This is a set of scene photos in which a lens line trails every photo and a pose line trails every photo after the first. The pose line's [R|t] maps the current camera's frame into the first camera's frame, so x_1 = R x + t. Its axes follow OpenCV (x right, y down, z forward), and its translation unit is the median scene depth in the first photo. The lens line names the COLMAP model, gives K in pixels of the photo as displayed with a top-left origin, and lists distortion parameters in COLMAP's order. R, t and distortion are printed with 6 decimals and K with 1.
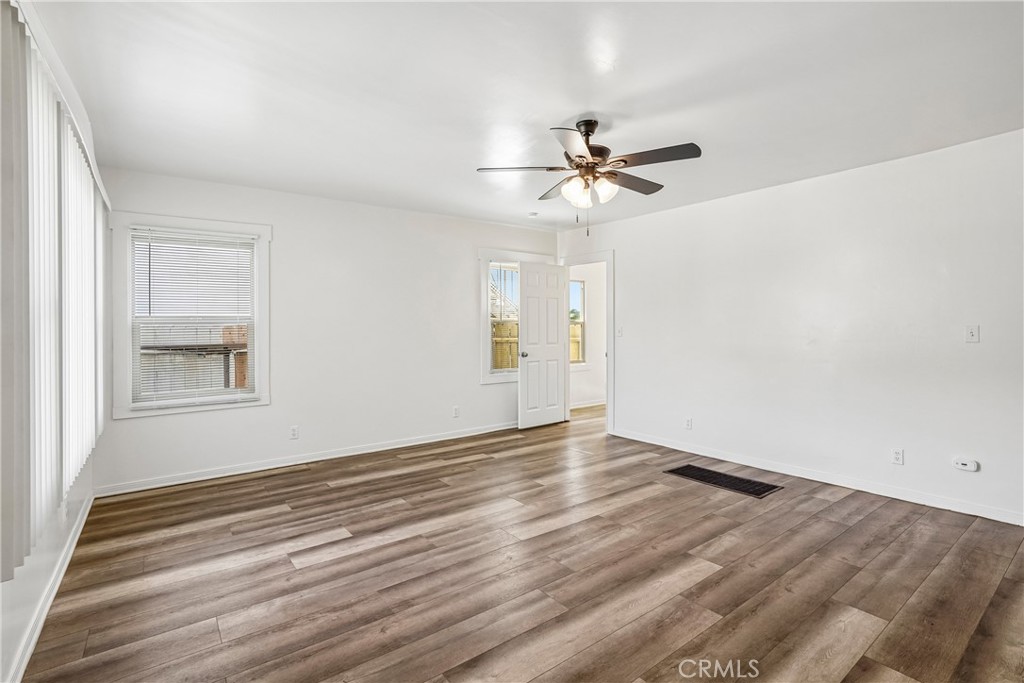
lens RADIAL K [[481.6, 0, 514.6], [0, 481.6, 332.0], [0, 0, 1]] dist [-0.054346, 0.023518]
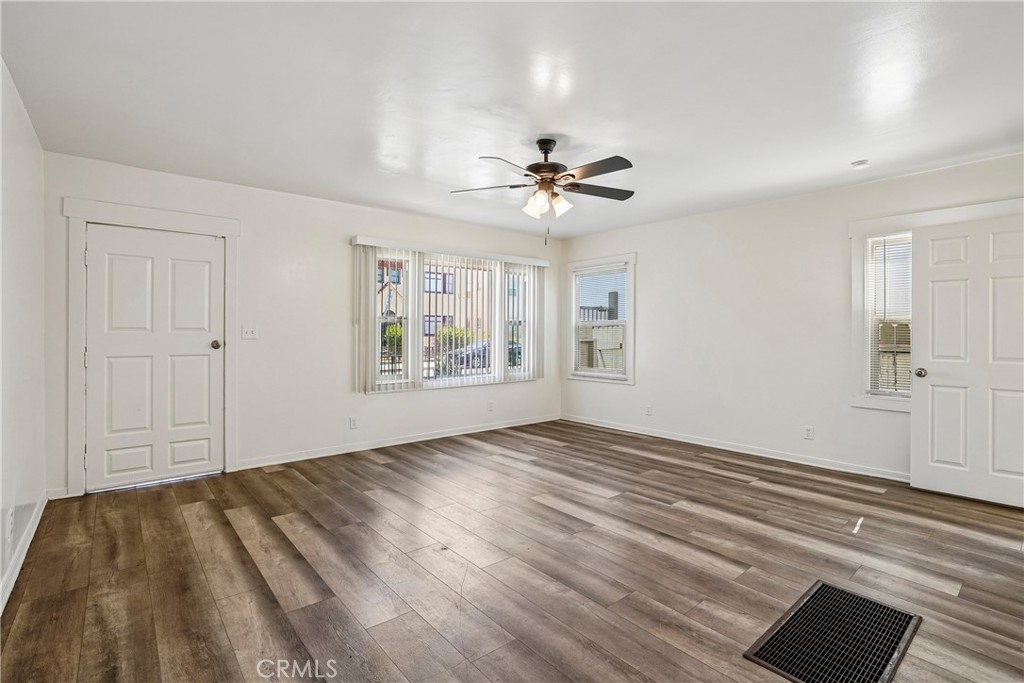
lens RADIAL K [[481.6, 0, 509.6], [0, 481.6, 333.9], [0, 0, 1]] dist [-0.054346, 0.023518]
pose [[0.052131, 0.017763, -0.998482, 1.184790], [-0.012415, 0.999776, 0.017138, -0.016846], [0.998563, 0.011503, 0.052340, 0.818002]]
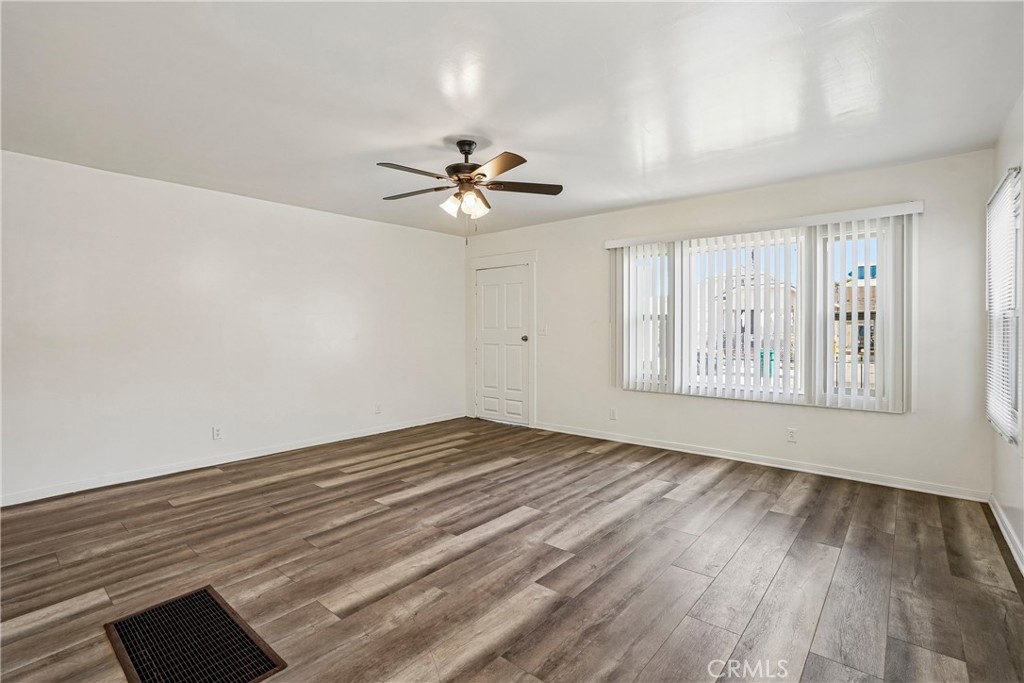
lens RADIAL K [[481.6, 0, 513.6], [0, 481.6, 336.4], [0, 0, 1]] dist [-0.054346, 0.023518]
pose [[-0.976154, 0.014495, -0.216597, 0.274805], [0.008560, 0.999562, 0.028314, -0.017817], [0.216912, 0.025785, -0.975851, 2.003825]]
